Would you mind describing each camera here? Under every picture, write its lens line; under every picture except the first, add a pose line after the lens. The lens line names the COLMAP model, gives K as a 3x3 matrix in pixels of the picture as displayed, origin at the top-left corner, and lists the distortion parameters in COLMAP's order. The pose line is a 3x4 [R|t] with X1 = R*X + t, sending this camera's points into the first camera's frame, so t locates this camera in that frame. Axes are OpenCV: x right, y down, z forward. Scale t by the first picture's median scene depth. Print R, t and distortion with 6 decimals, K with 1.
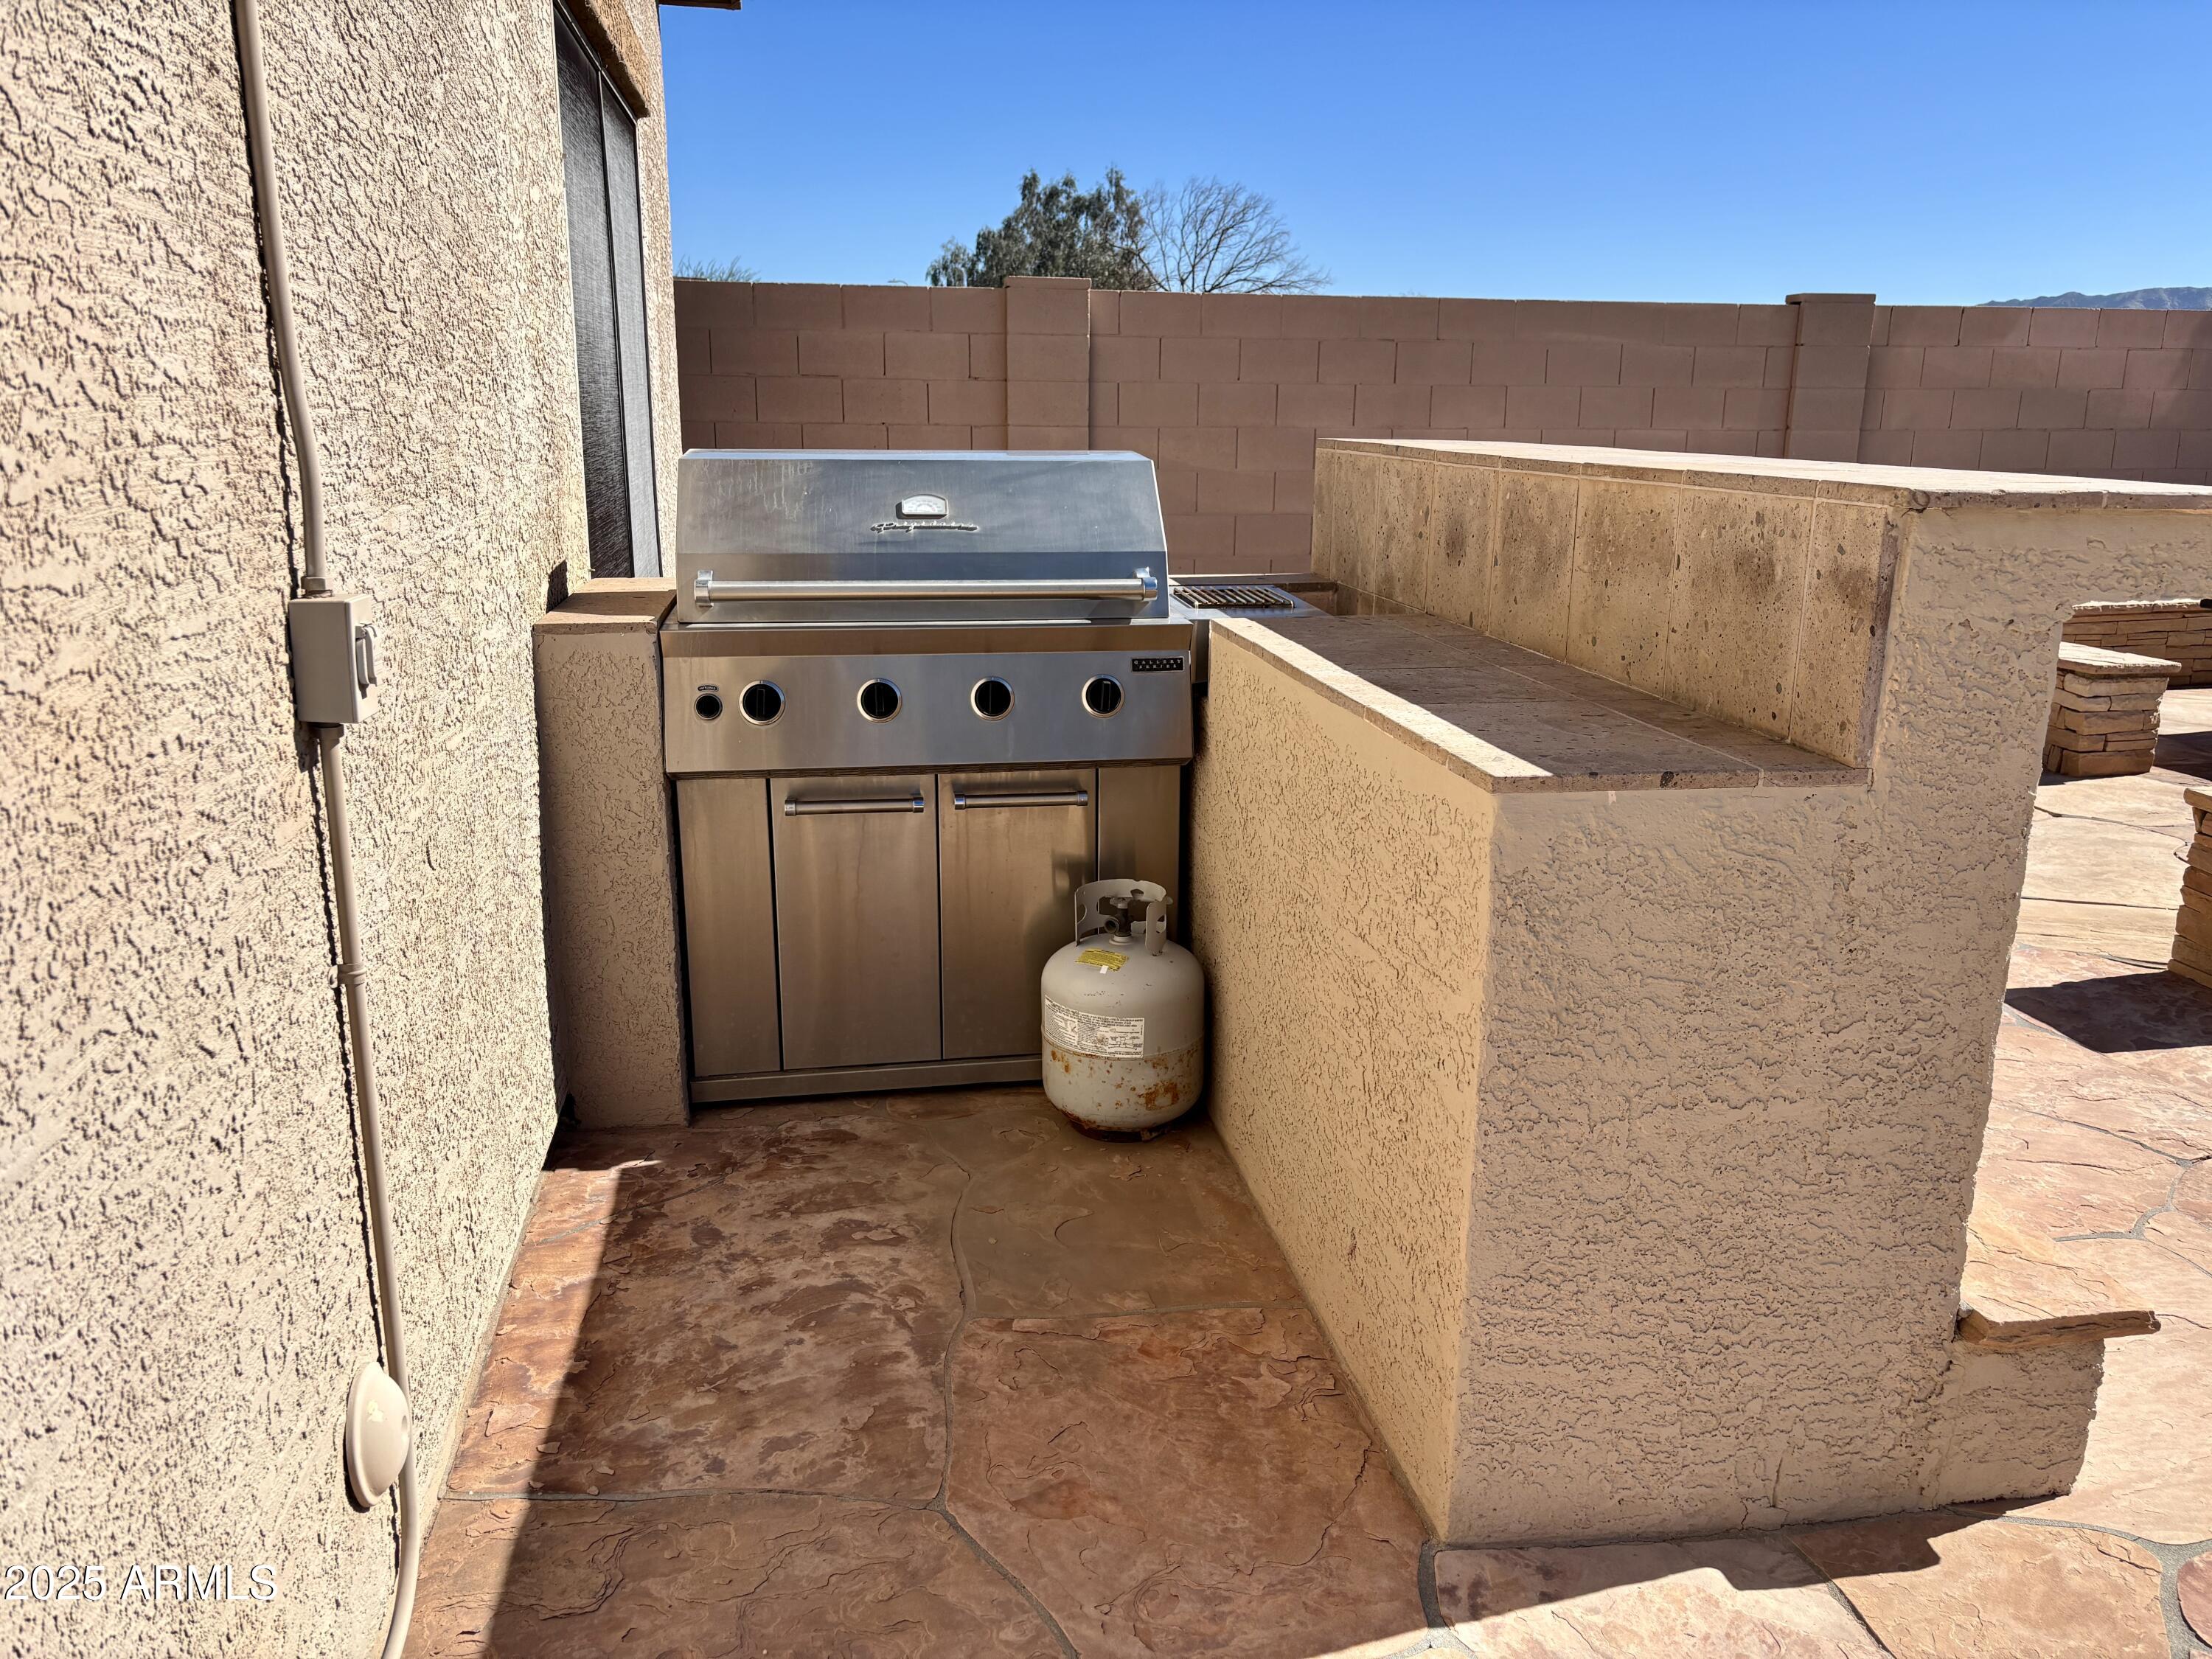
lens RADIAL K [[1668.3, 0, 1099.5], [0, 1668.3, 825.2], [0, 0, 1]] dist [0.046085, -0.048203]
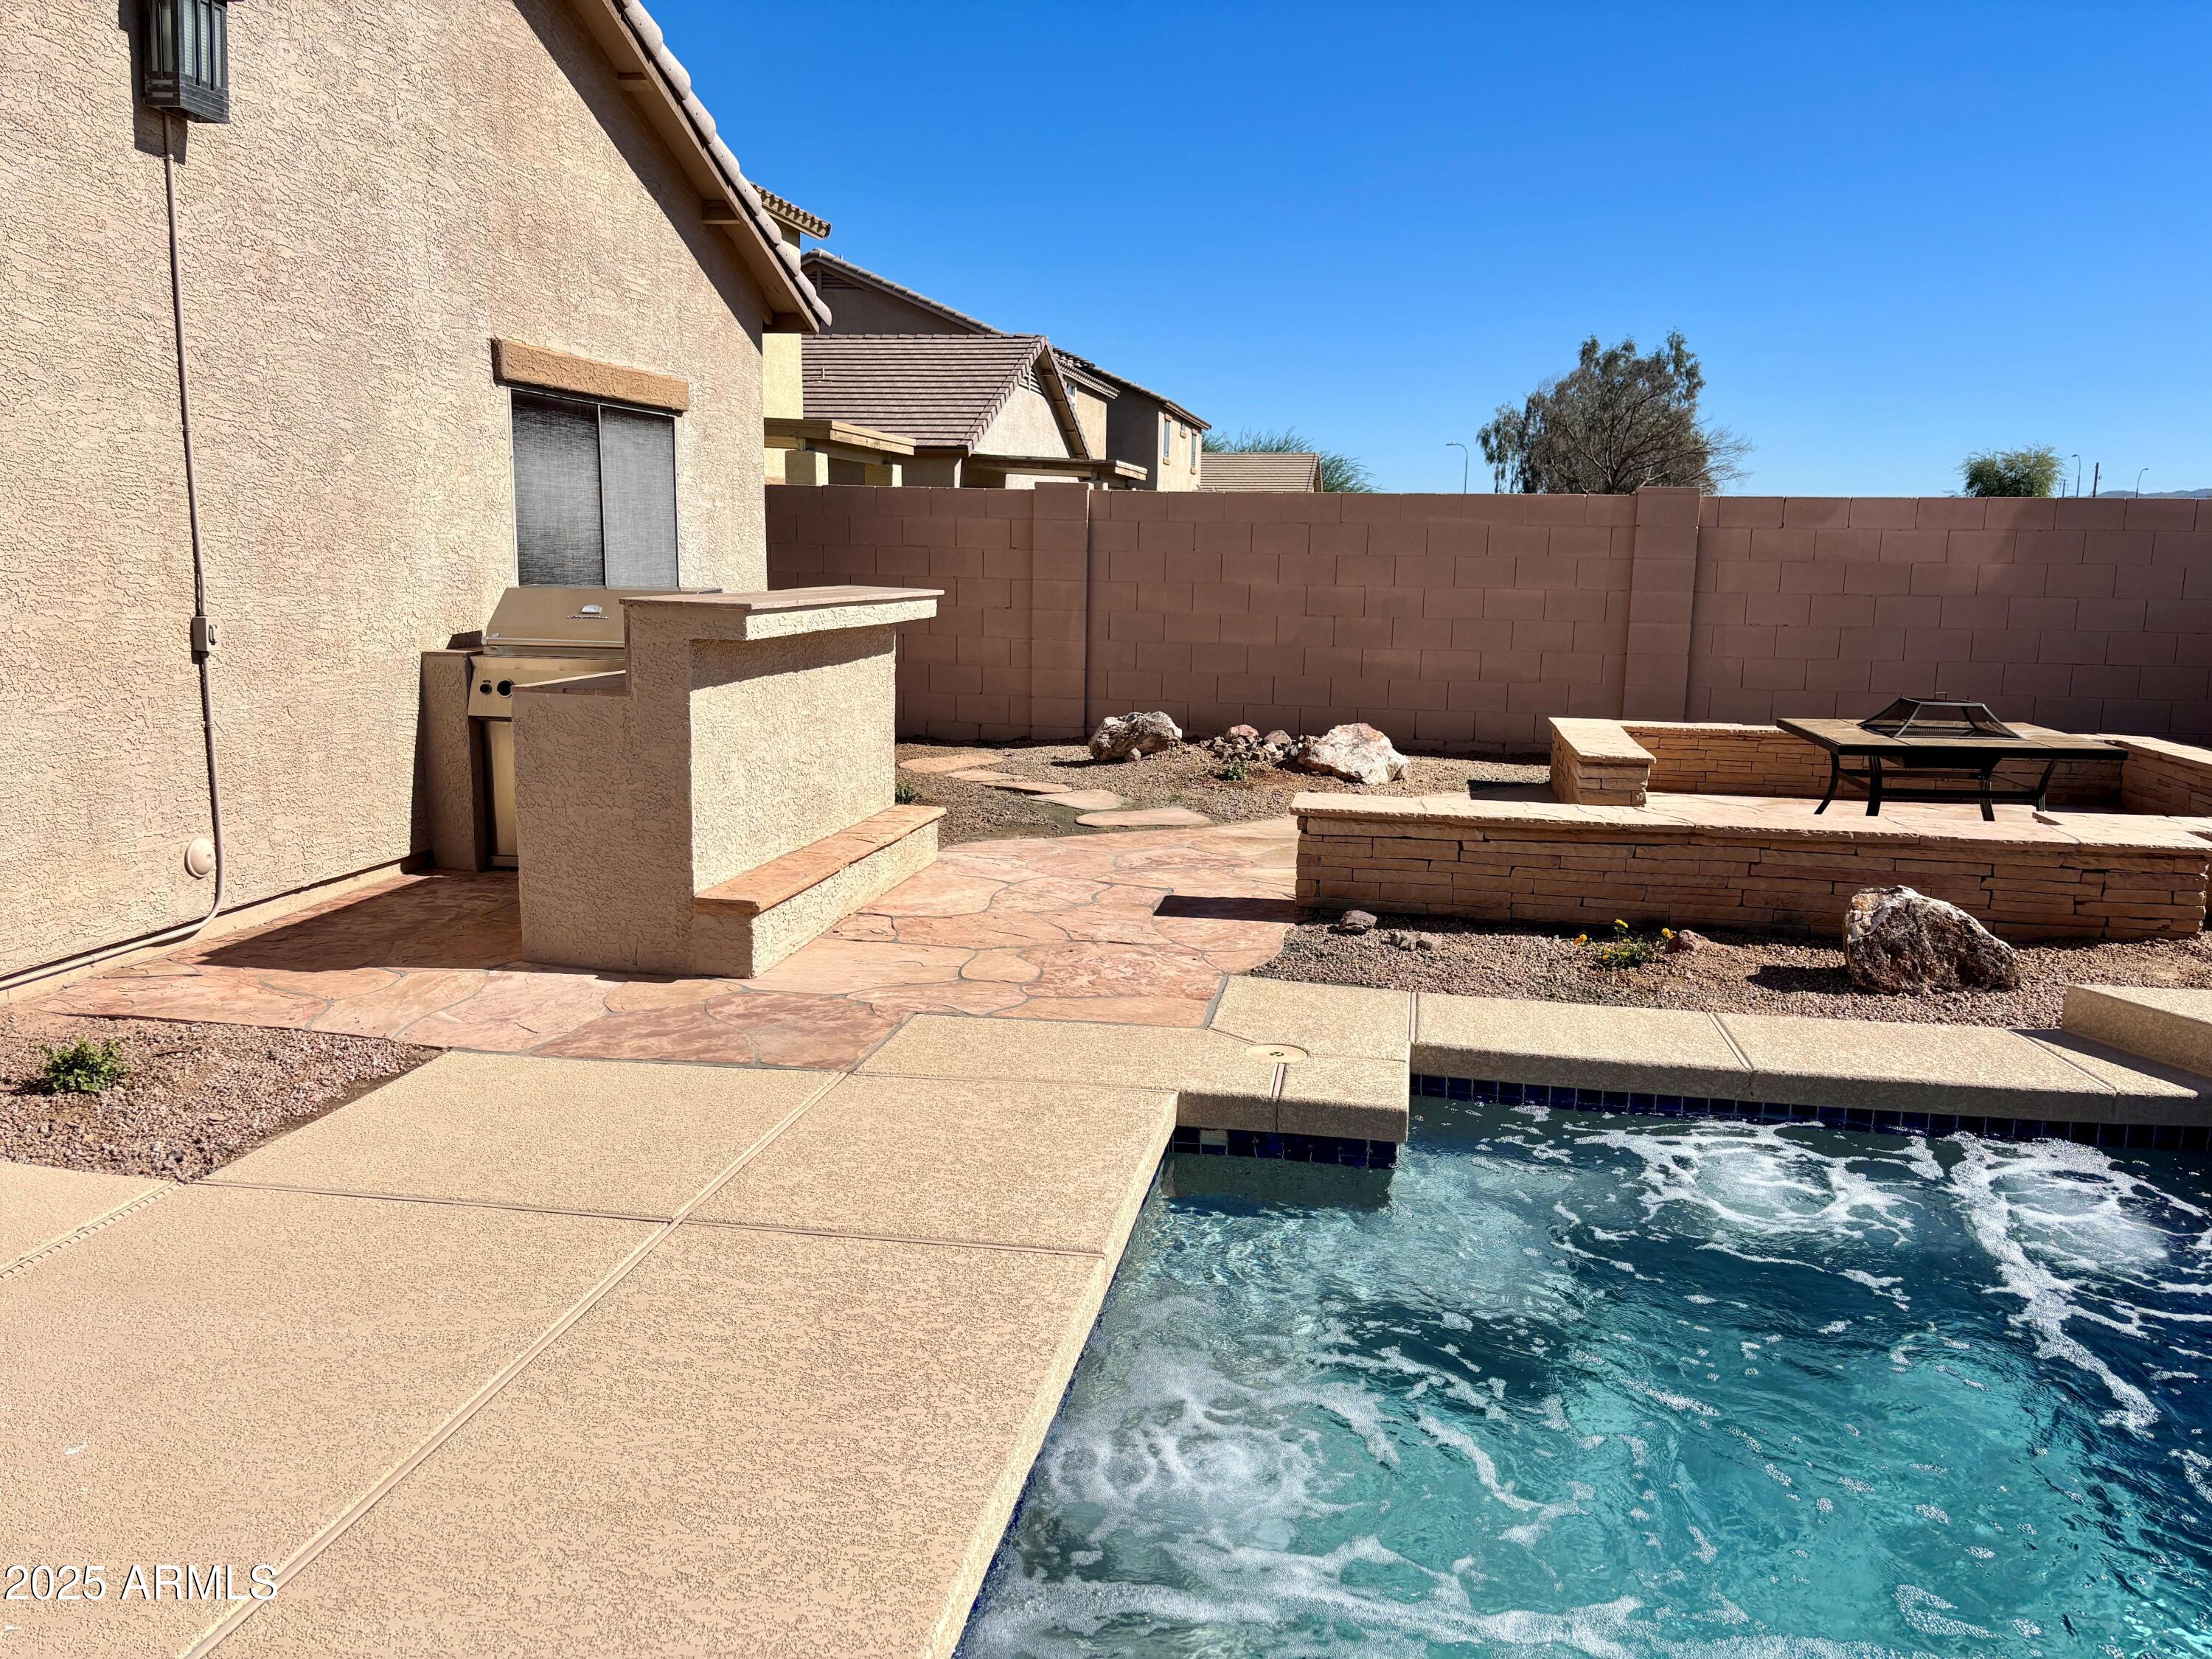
lens RADIAL K [[1670.0, 0, 1106.9], [0, 1670.0, 831.8], [0, 0, 1]] dist [0.017369, 0.001671]
pose [[0.939703, 0.064998, -0.335757, 0.124699], [-0.092912, 0.993368, -0.067737, 0.018553], [0.329127, 0.094849, 0.939510, -0.082171]]
